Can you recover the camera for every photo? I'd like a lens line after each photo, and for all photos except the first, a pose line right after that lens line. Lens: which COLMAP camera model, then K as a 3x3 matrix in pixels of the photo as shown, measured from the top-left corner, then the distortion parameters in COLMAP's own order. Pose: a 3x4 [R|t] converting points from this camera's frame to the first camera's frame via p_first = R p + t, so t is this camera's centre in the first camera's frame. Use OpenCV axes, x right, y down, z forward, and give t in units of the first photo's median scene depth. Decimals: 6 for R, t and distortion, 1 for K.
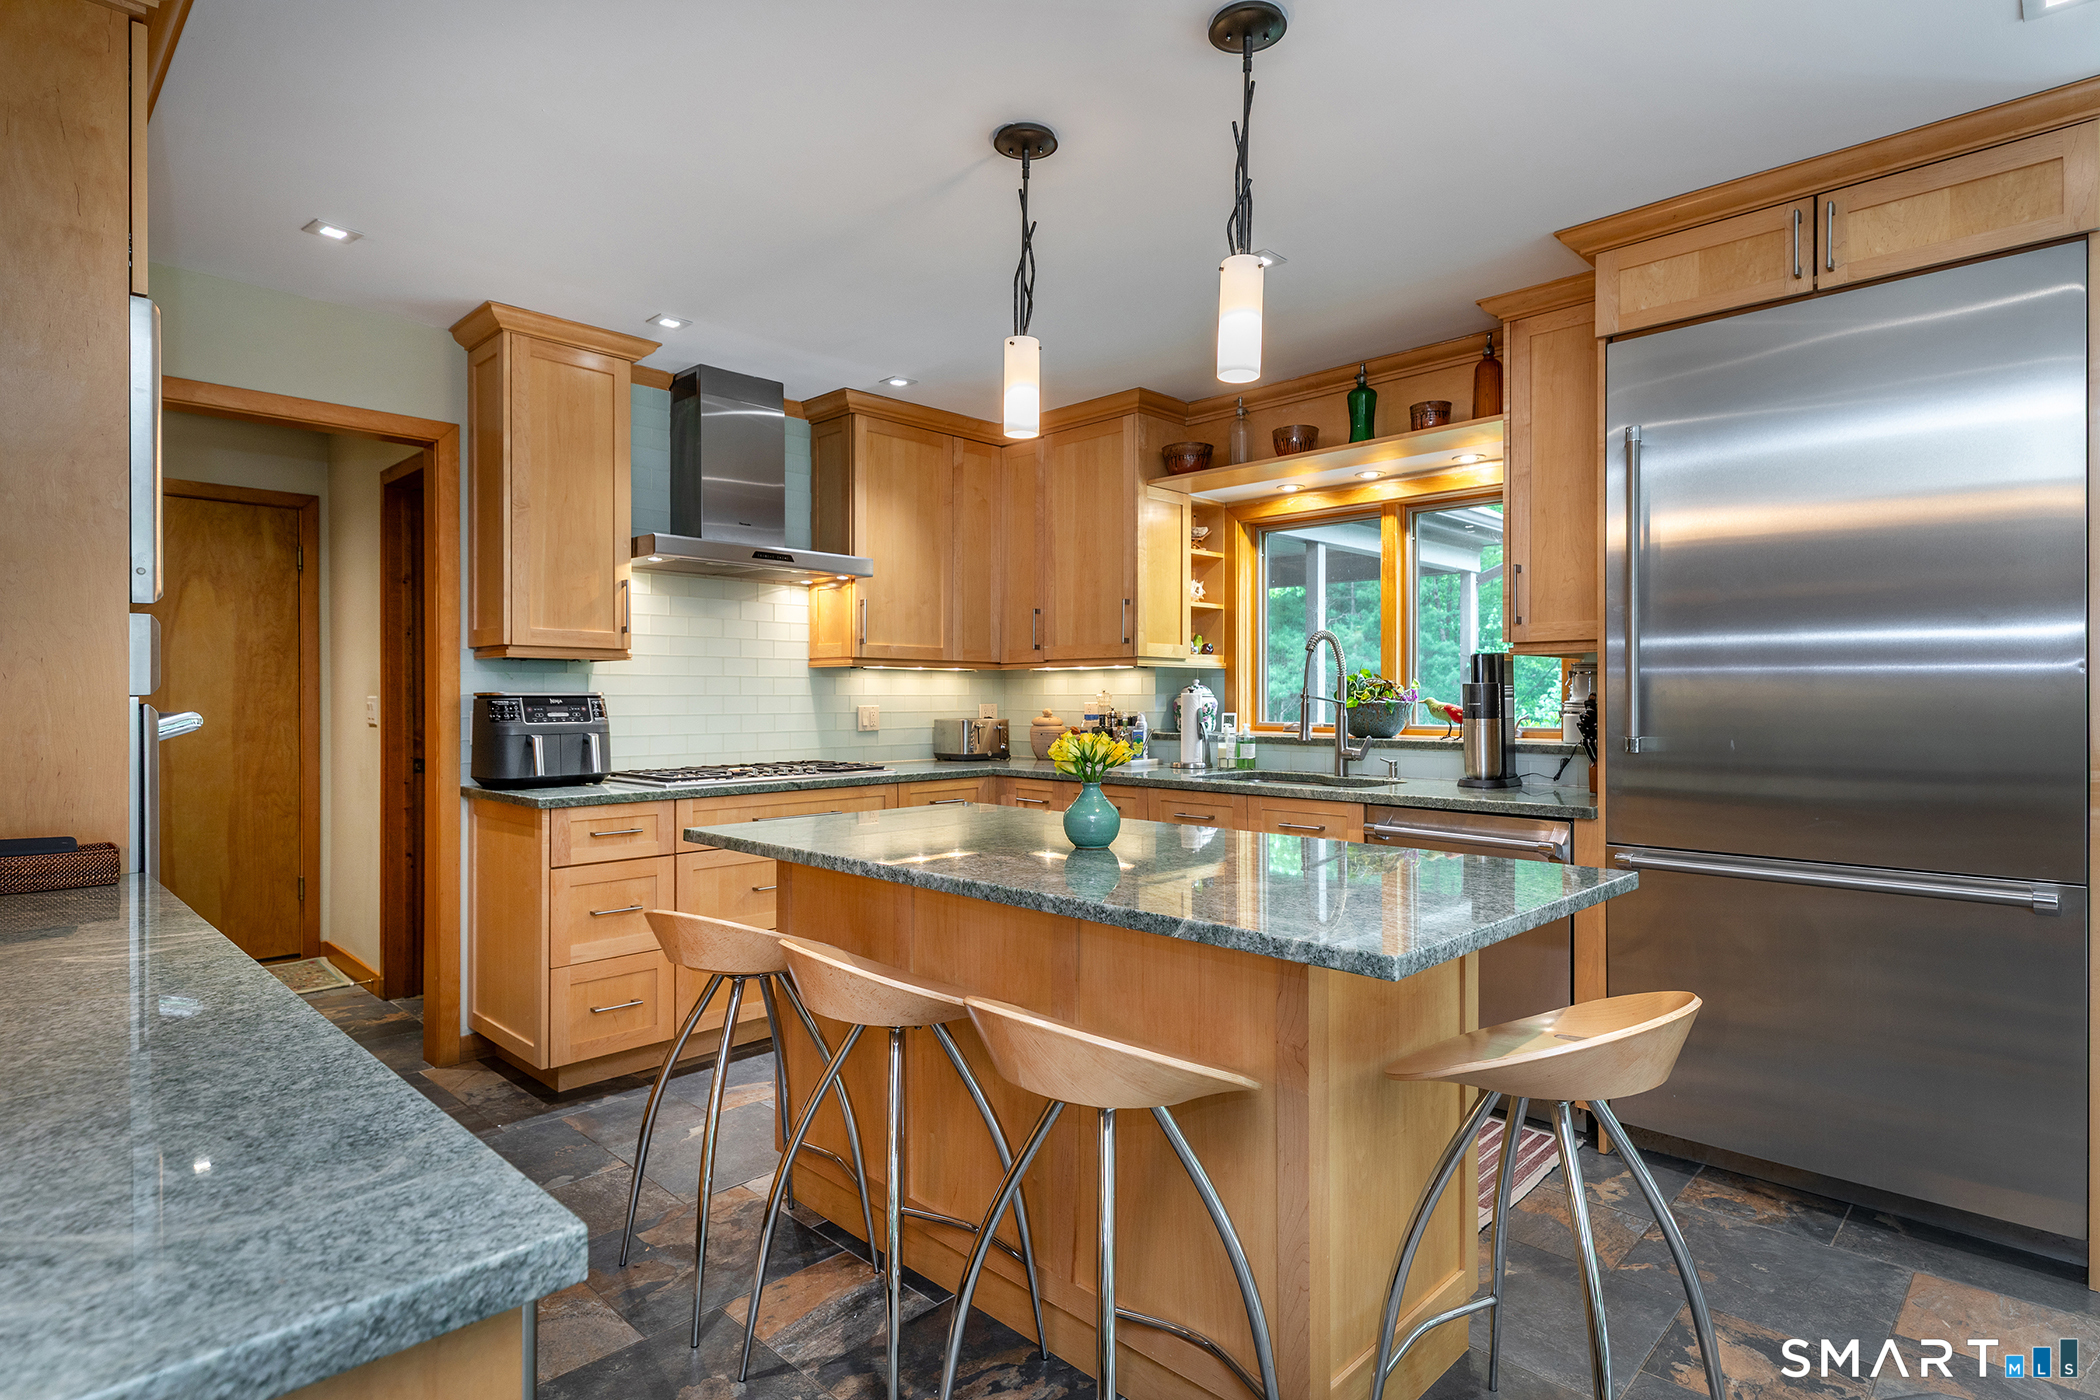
lens RADIAL K [[1096.8, 0, 1062.7], [0, 1096.8, 701.5], [0, 0, 1]] dist [0.021626, -0.007553]
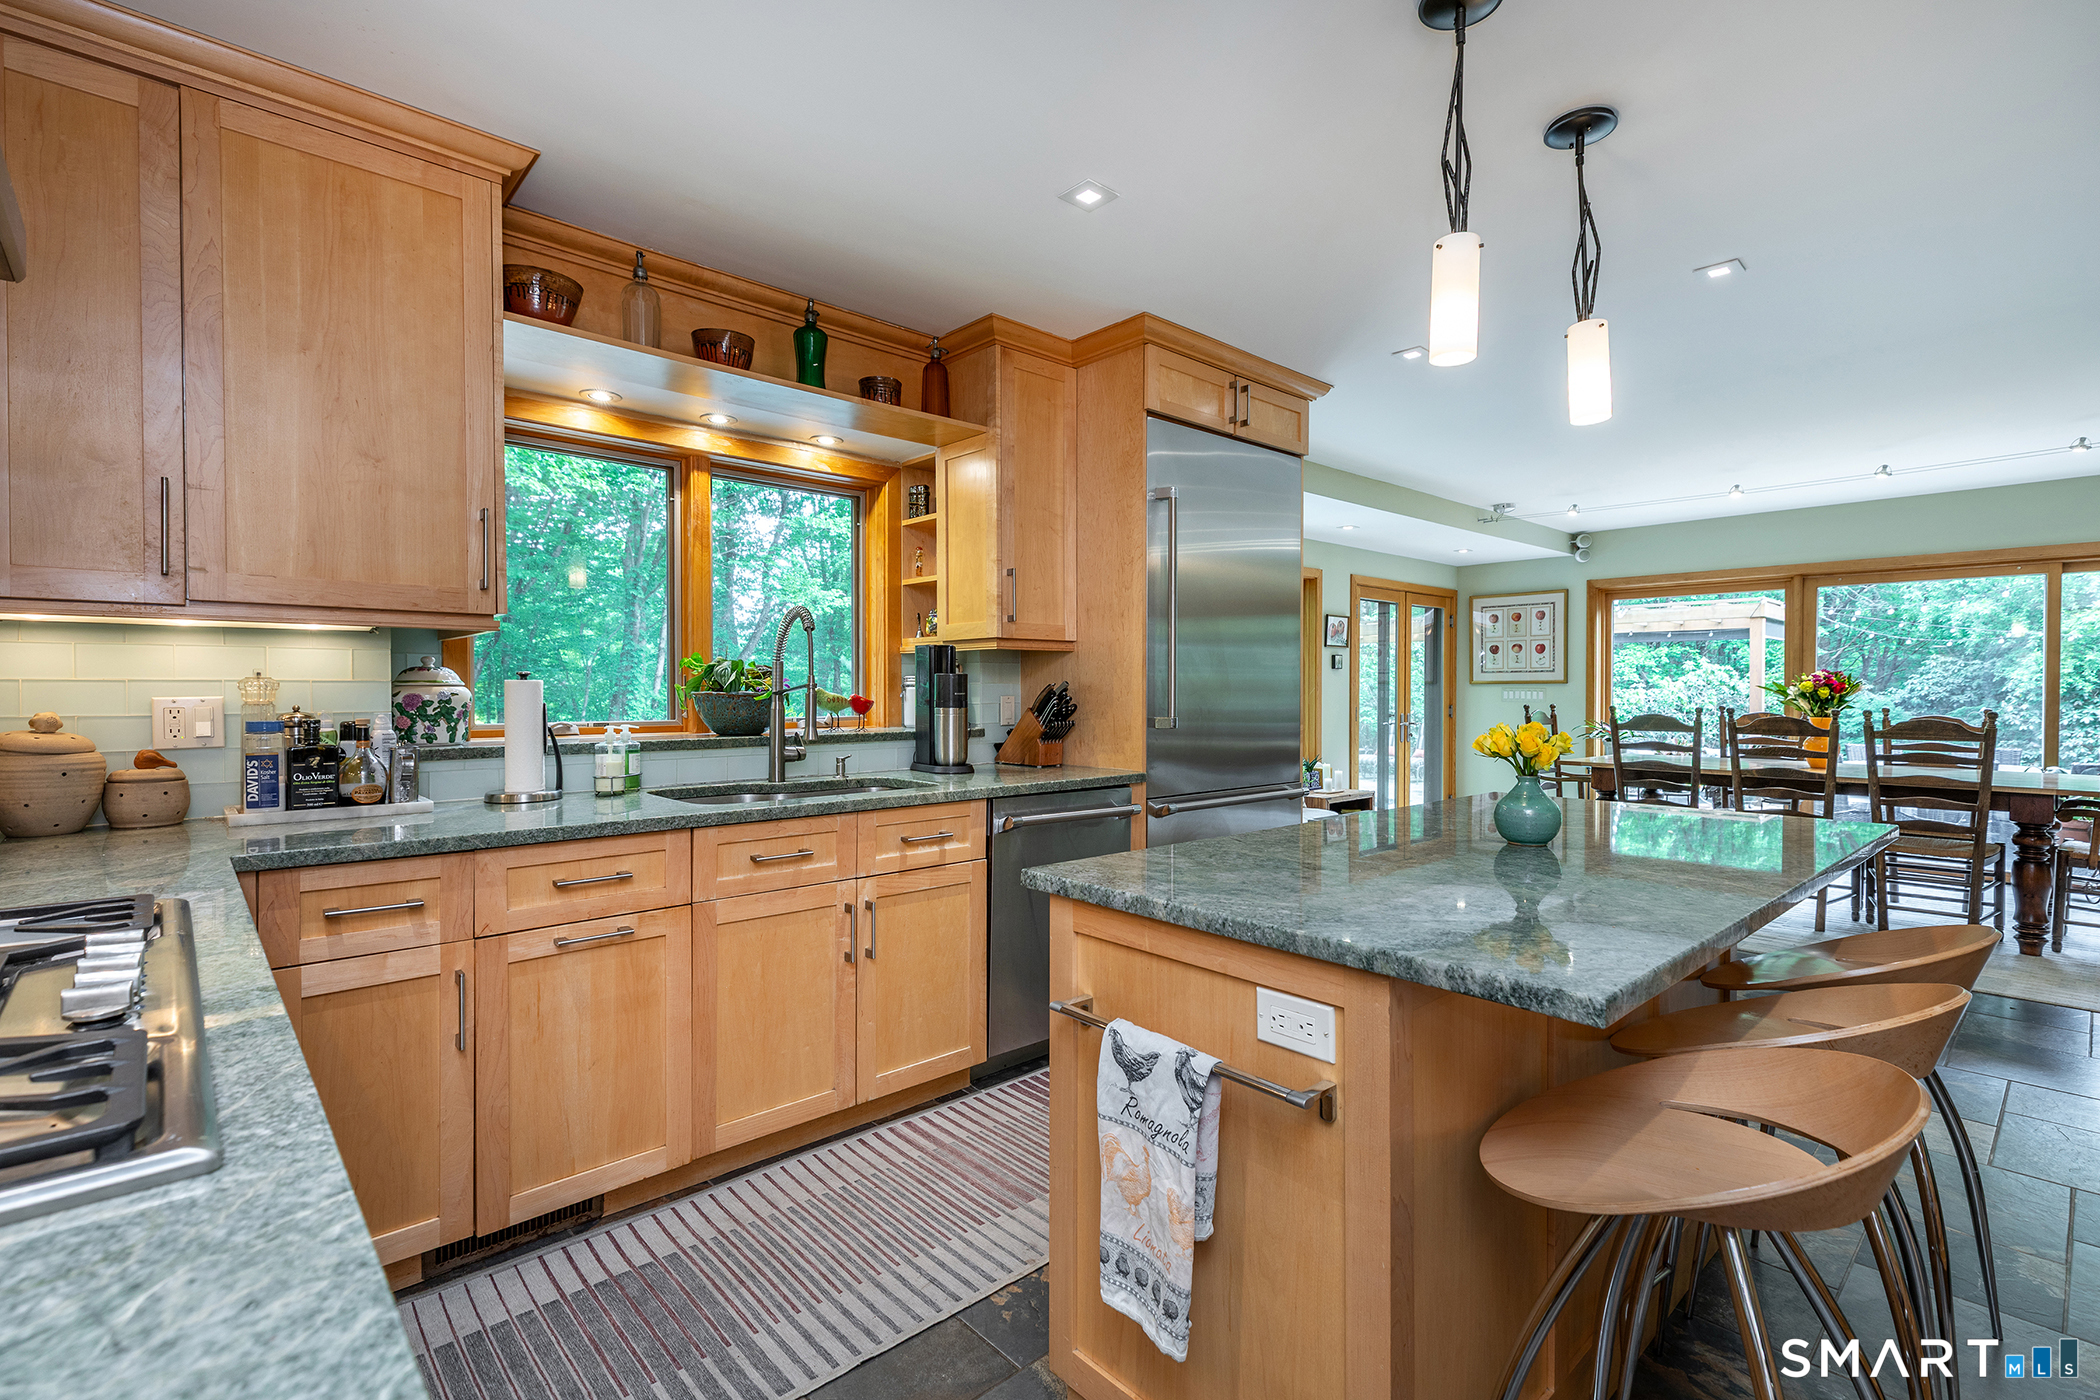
lens RADIAL K [[953.5, 0, 1056.1], [0, 953.5, 698.8], [0, 0, 1]] dist [0.023309, -0.001088]
pose [[0.051140, -0.008936, 0.998652, -0.457848], [0.004490, 0.999952, 0.008718, -0.000213], [-0.998681, 0.004038, 0.051178, 0.752198]]
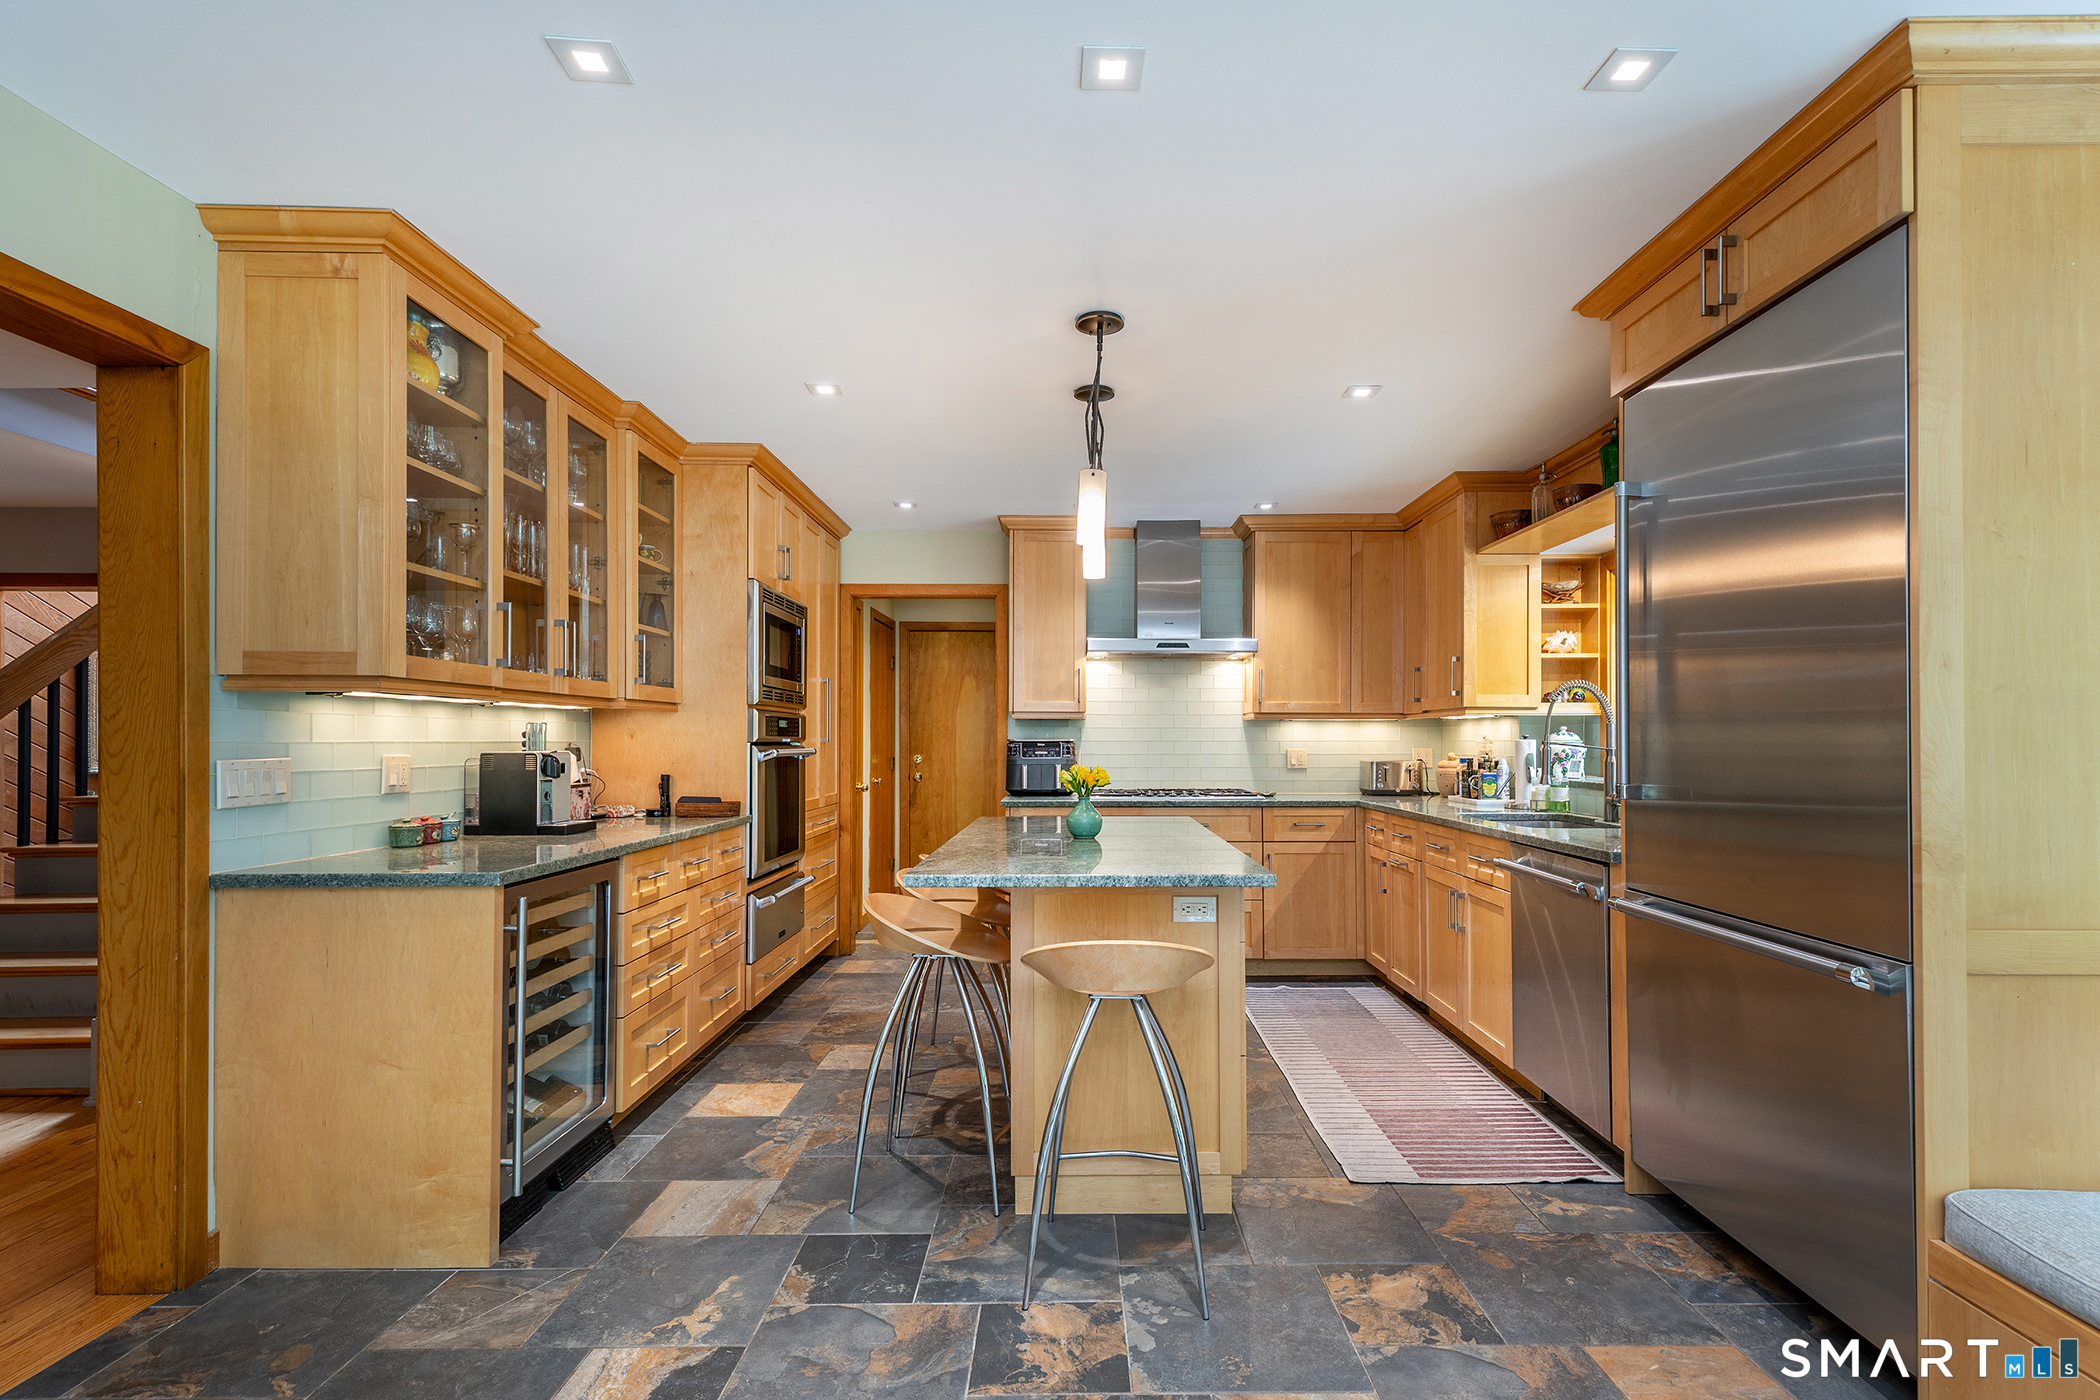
lens RADIAL K [[999.1, 0, 1060.6], [0, 999.1, 734.2], [0, 0, 1]] dist [0.042143, -0.020163]
pose [[0.693781, -0.003928, -0.720175, 0.577325], [-0.003183, 0.999959, -0.008521, -0.003078], [0.720179, 0.008204, 0.693740, -0.020246]]
